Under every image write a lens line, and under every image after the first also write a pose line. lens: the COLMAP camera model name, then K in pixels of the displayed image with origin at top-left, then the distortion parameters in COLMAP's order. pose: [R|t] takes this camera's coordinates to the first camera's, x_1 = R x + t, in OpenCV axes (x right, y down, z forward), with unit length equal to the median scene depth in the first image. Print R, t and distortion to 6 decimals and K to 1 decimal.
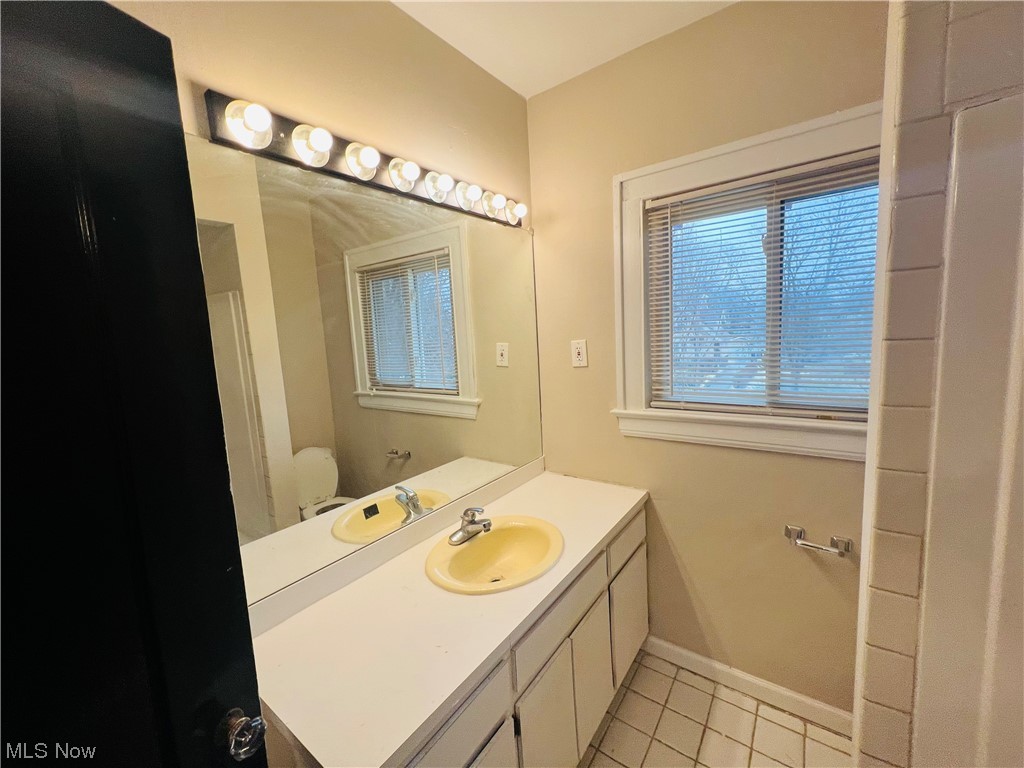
lens RADIAL K [[412.4, 0, 511.6], [0, 412.4, 383.4], [0, 0, 1]] dist [-0.002119, -0.000280]
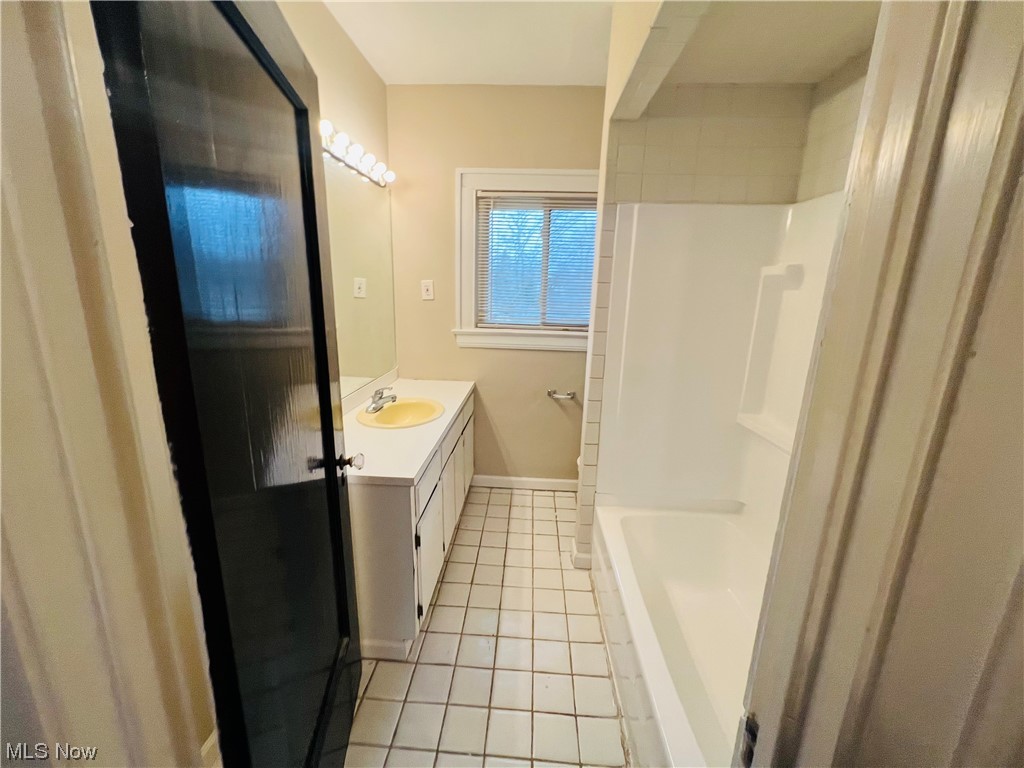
lens RADIAL K [[412.4, 0, 511.8], [0, 412.4, 382.0], [0, 0, 1]] dist [-0.002119, -0.000280]
pose [[0.835359, -0.049838, 0.547440, -0.429814], [-0.006468, 0.994922, 0.100446, 0.108856], [-0.549666, -0.087449, 0.830795, -0.399022]]
